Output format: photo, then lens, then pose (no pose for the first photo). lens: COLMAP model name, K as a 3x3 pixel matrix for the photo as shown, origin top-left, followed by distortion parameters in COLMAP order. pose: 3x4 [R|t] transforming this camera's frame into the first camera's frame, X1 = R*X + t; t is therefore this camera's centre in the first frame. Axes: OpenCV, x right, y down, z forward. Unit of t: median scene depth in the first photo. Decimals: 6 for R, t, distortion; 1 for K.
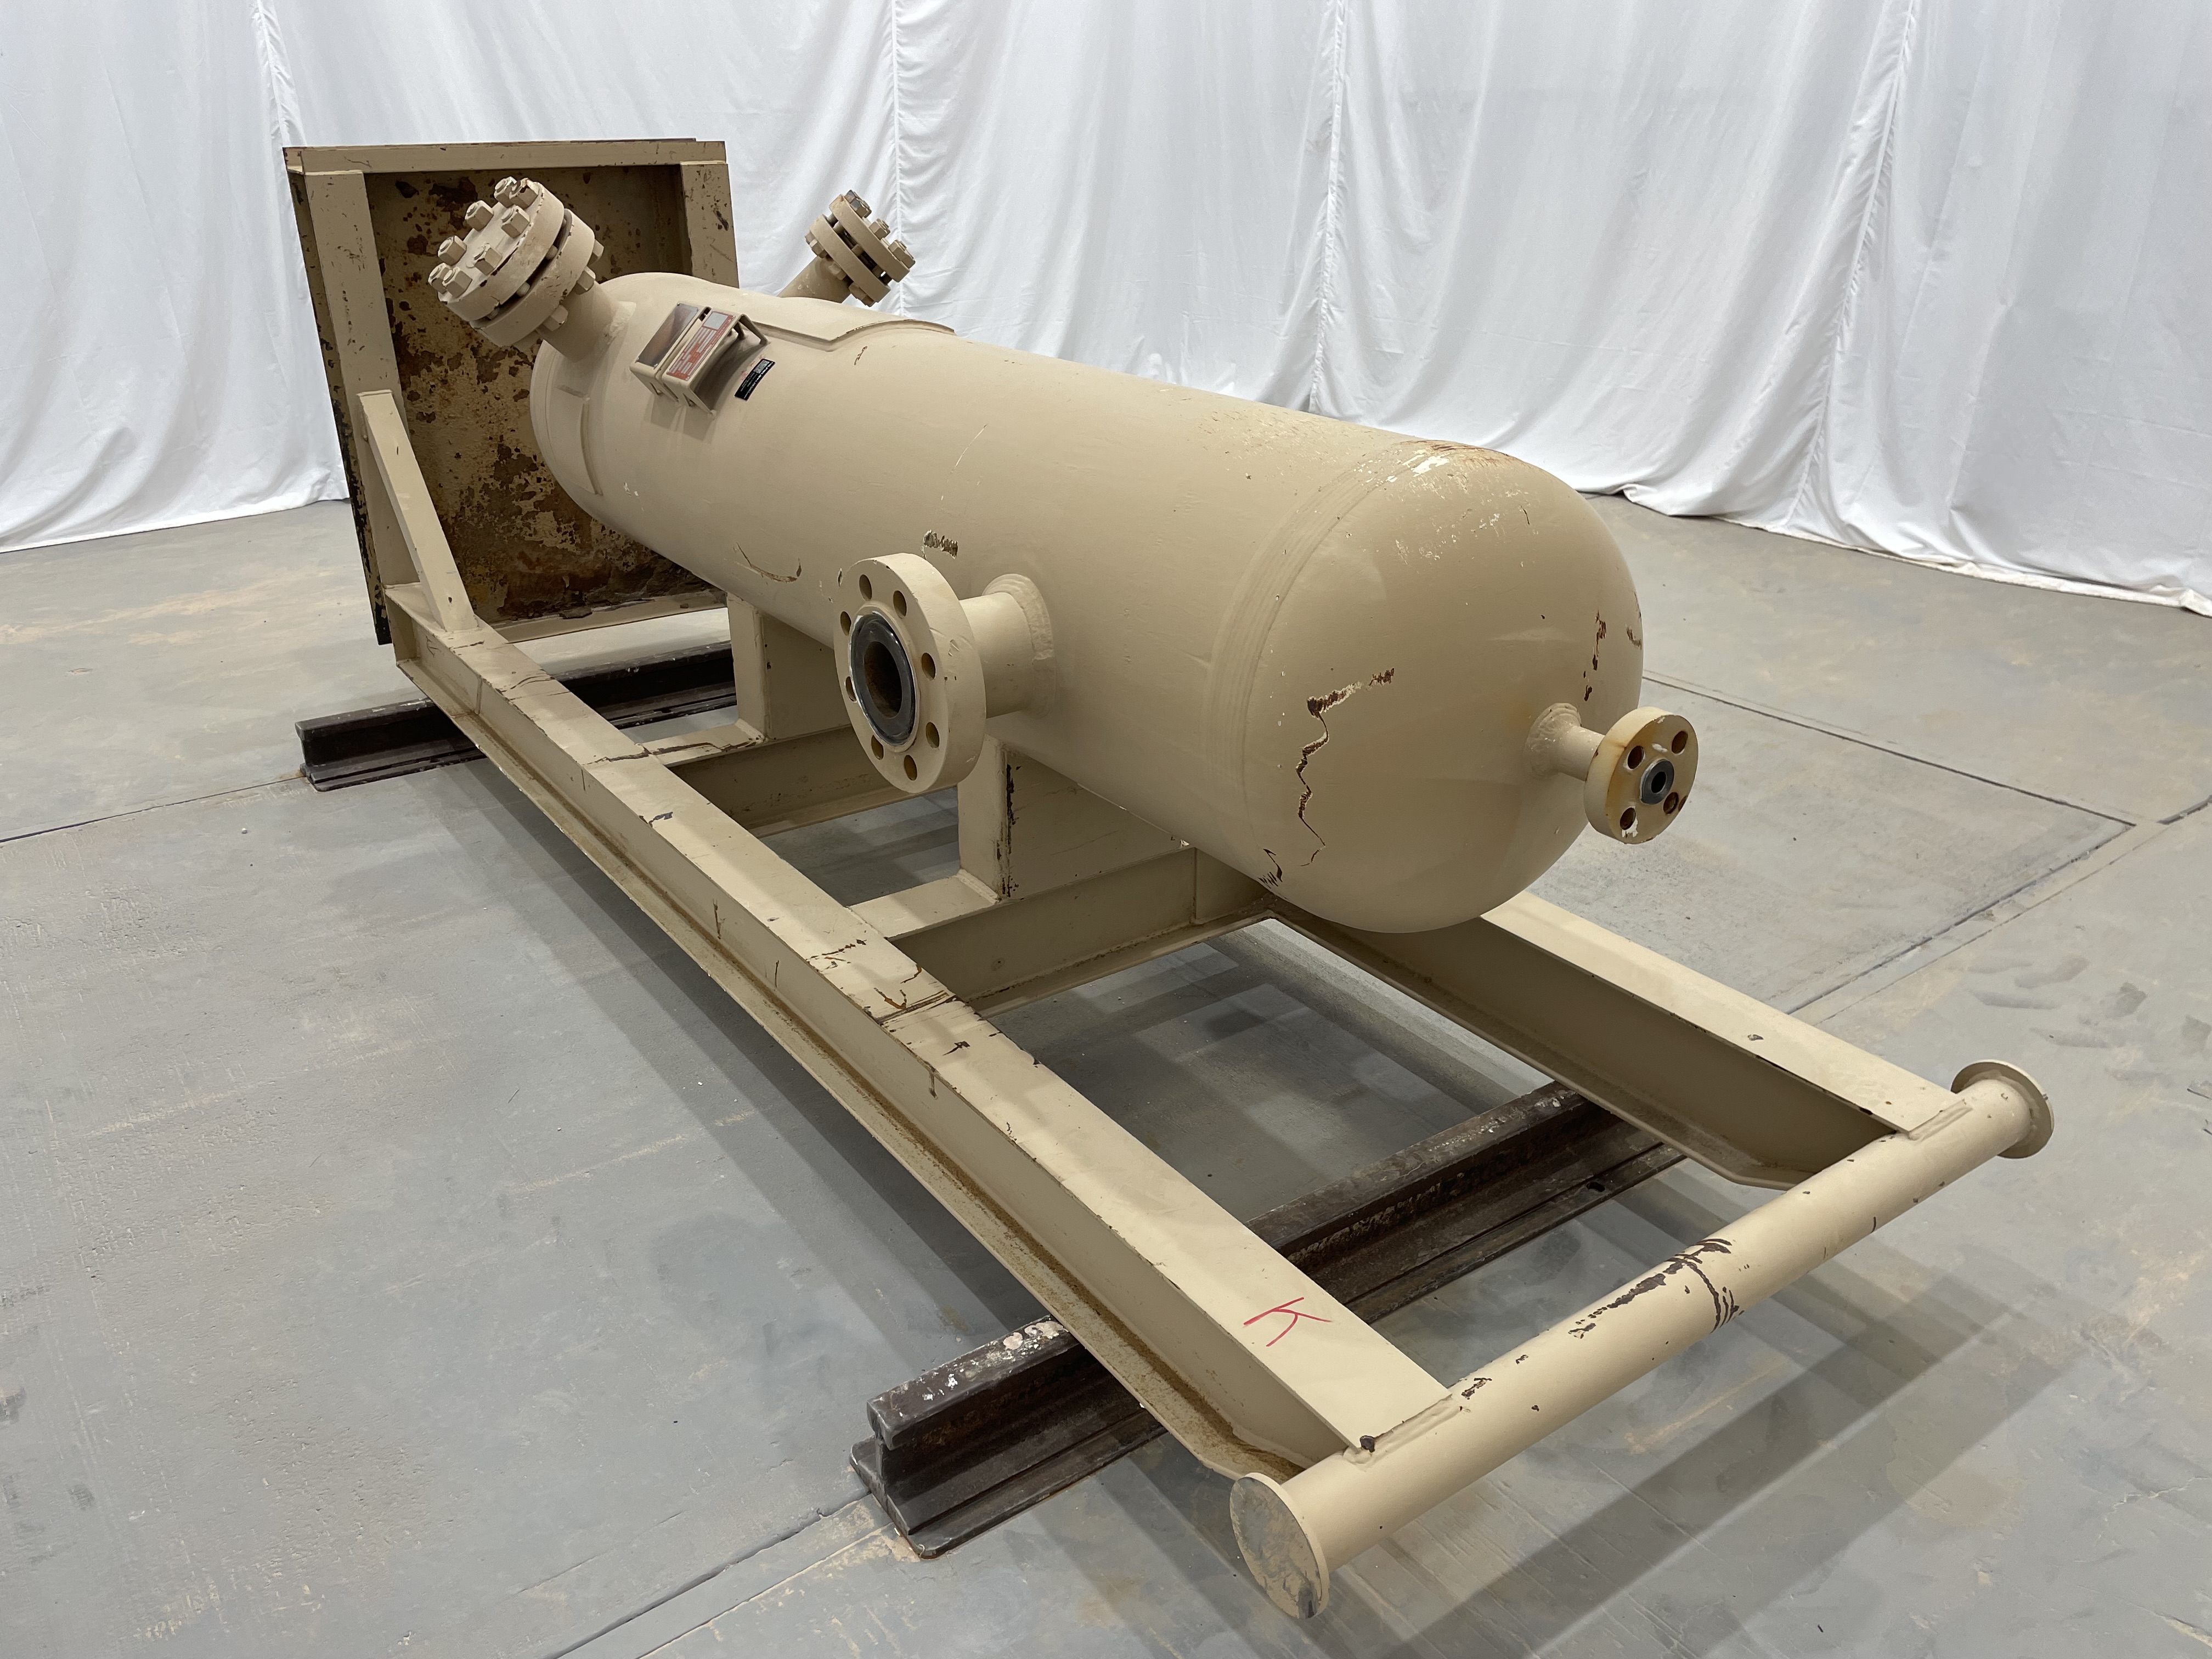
lens RADIAL K [[1670.4, 0, 1113.3], [0, 1670.4, 815.1], [0, 0, 1]] dist [0.087120, -0.115030]
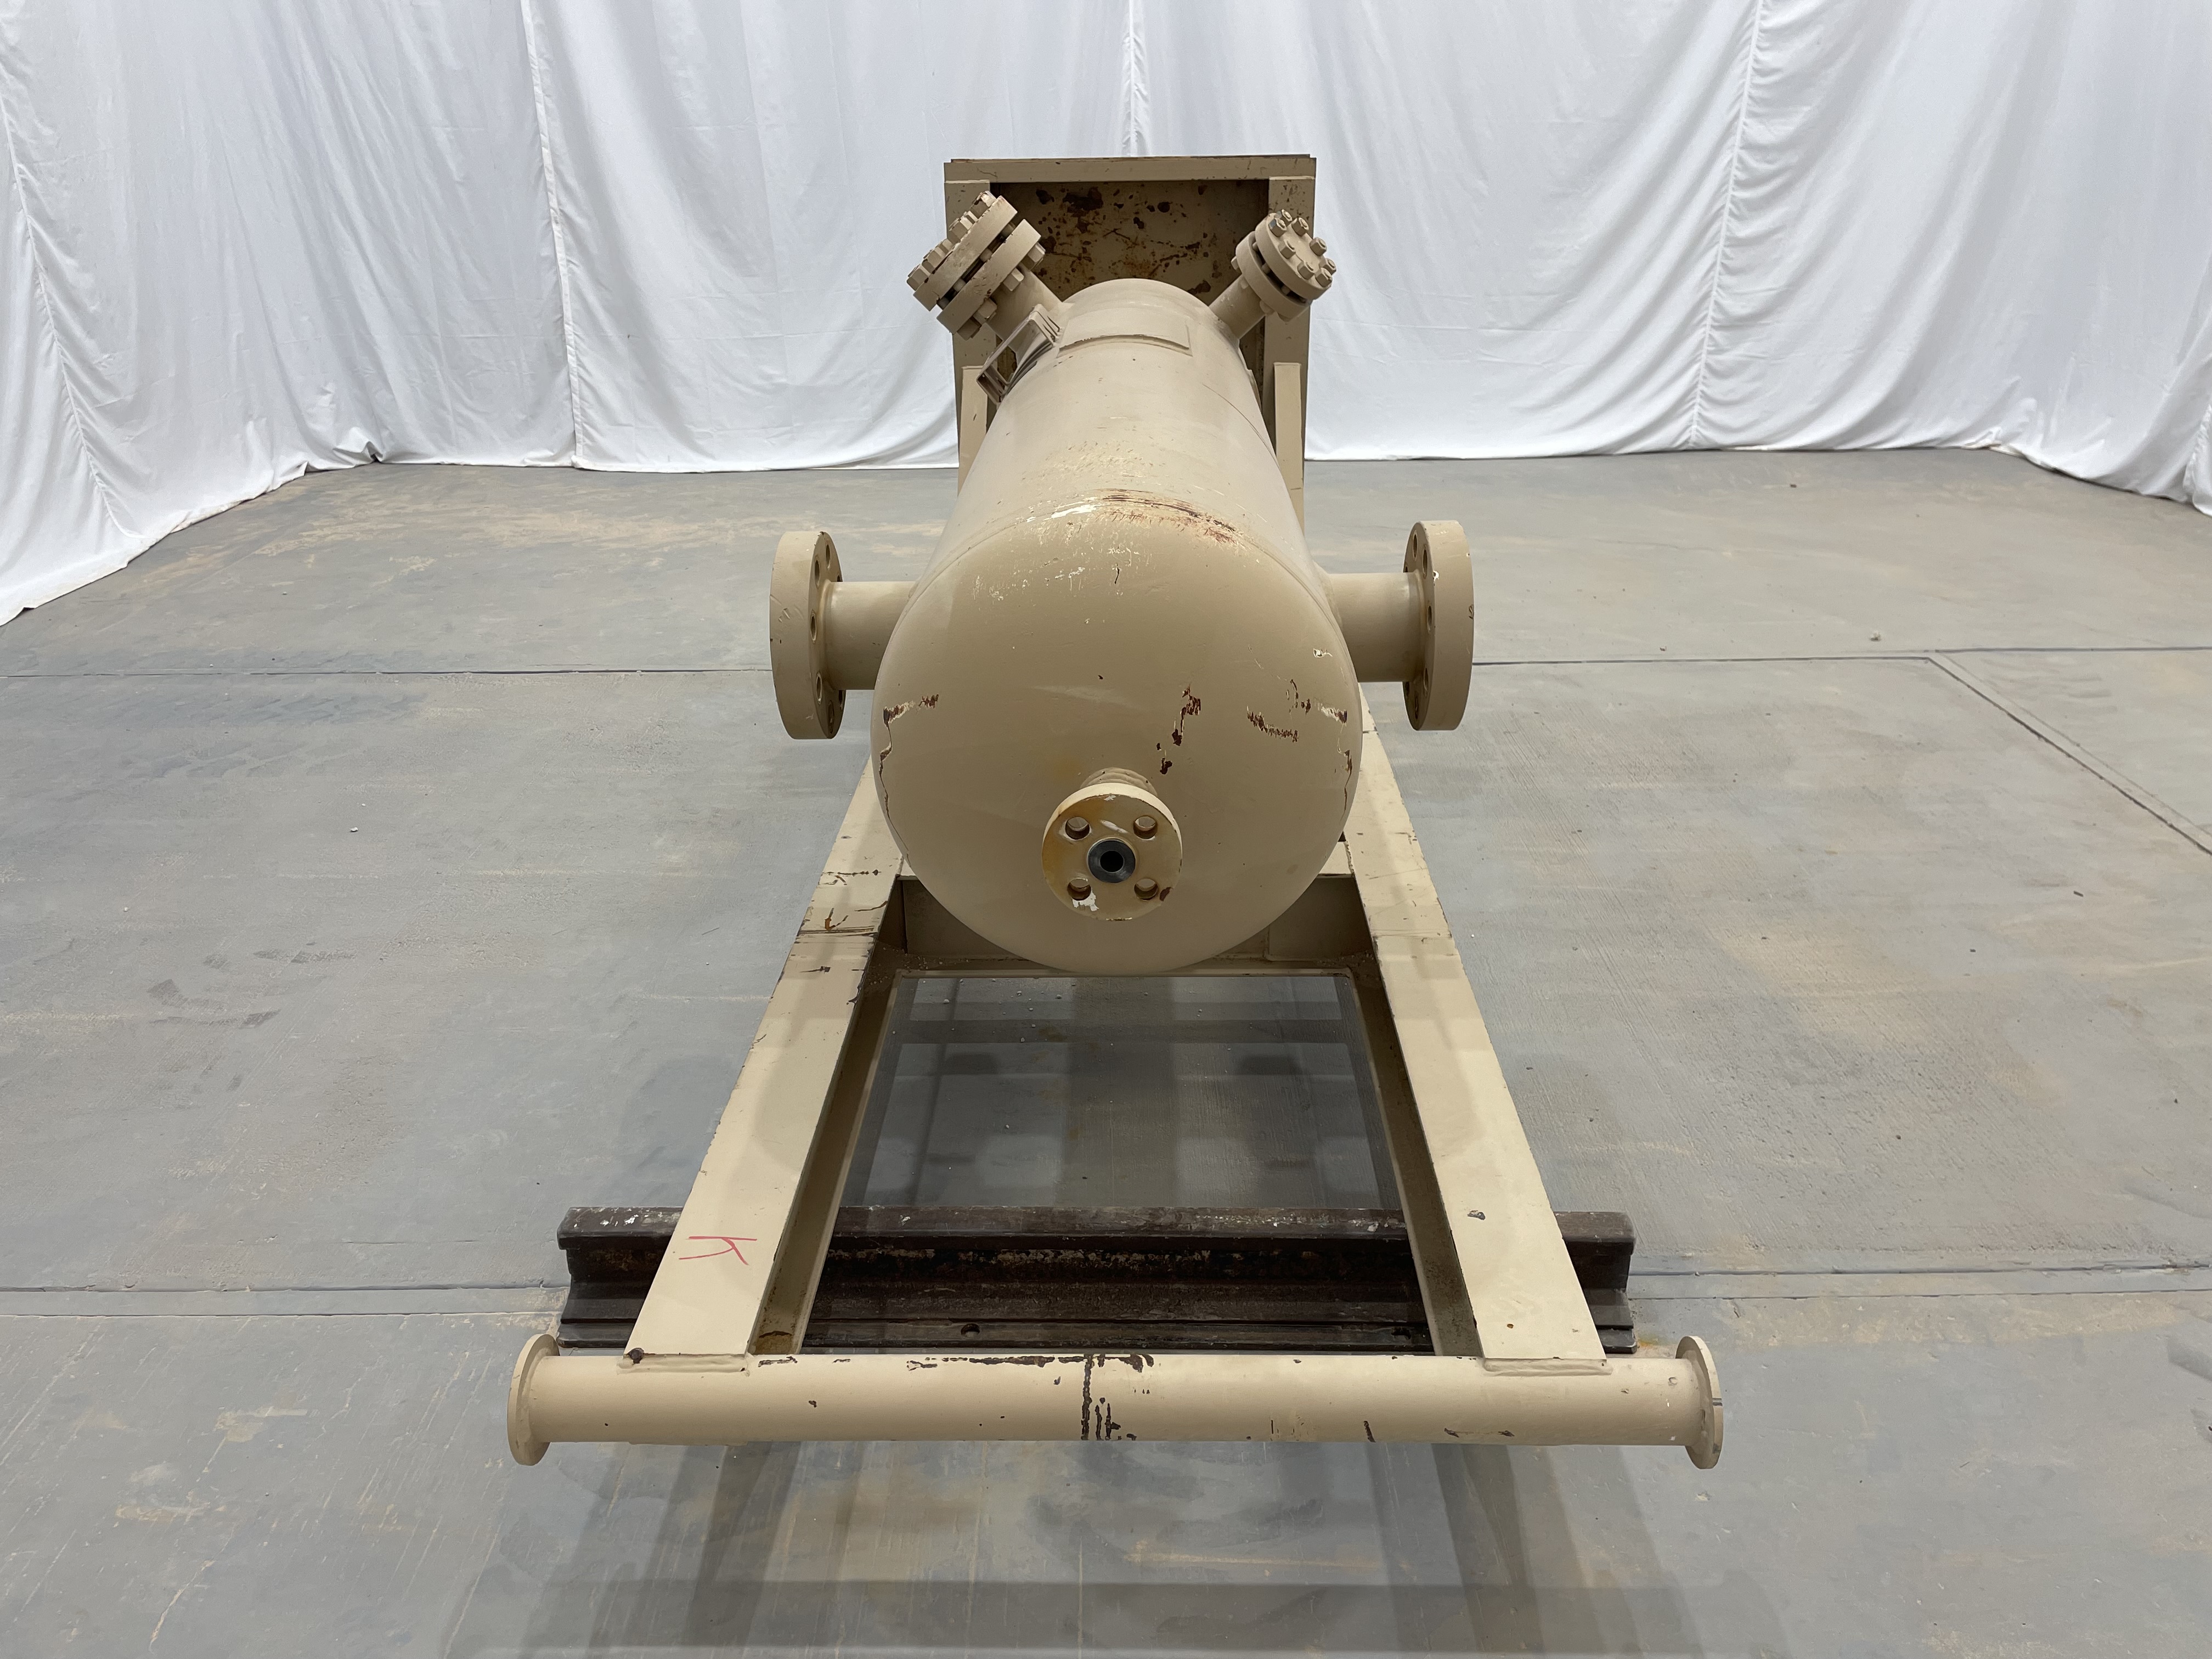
lens RADIAL K [[1670.4, 0, 1113.3], [0, 1670.4, 815.1], [0, 0, 1]] dist [0.087120, -0.115030]
pose [[0.806637, 0.231162, -0.543968, 0.385397], [-0.230241, 0.970539, 0.071016, -0.052252], [0.544358, 0.067959, 0.836095, 0.088176]]
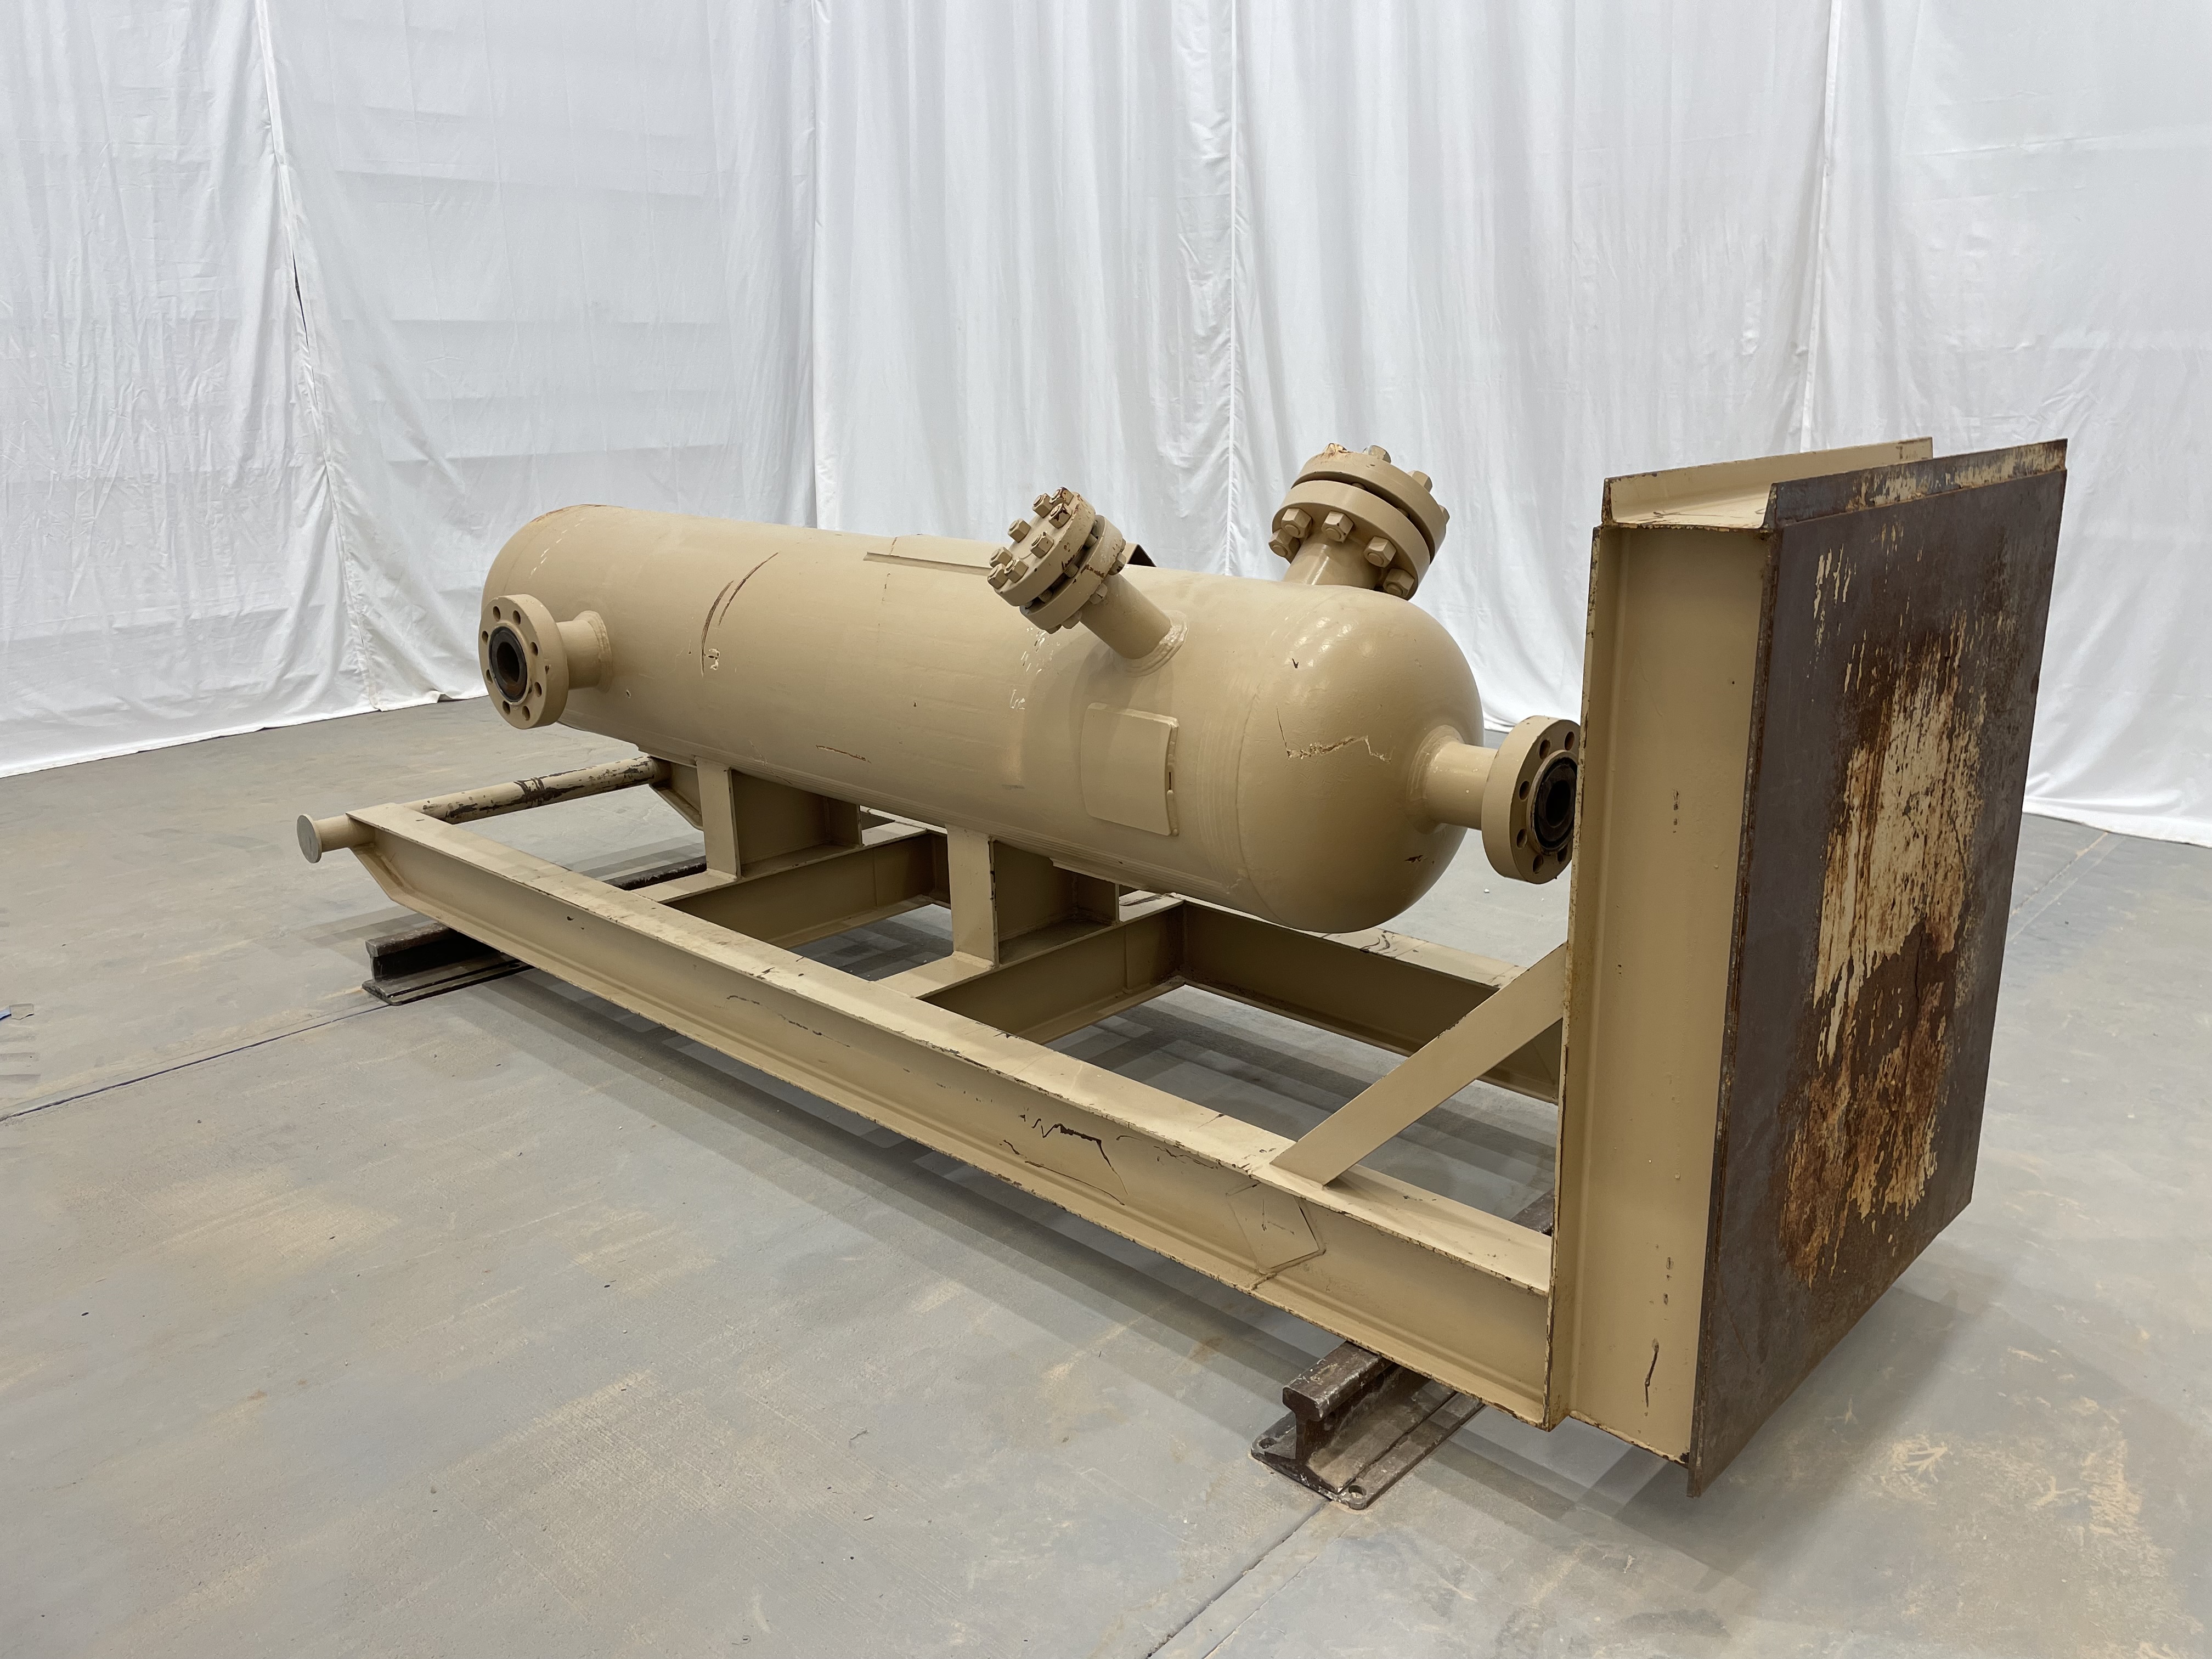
lens RADIAL K [[1676.9, 0, 1128.7], [0, 1676.9, 821.6], [0, 0, 1]] dist [0.089643, -0.119140]
pose [[-0.978824, 0.069249, -0.192637, -0.026804], [-0.068377, 0.776392, 0.626530, -0.677524], [0.192949, 0.626434, -0.755216, 1.552517]]
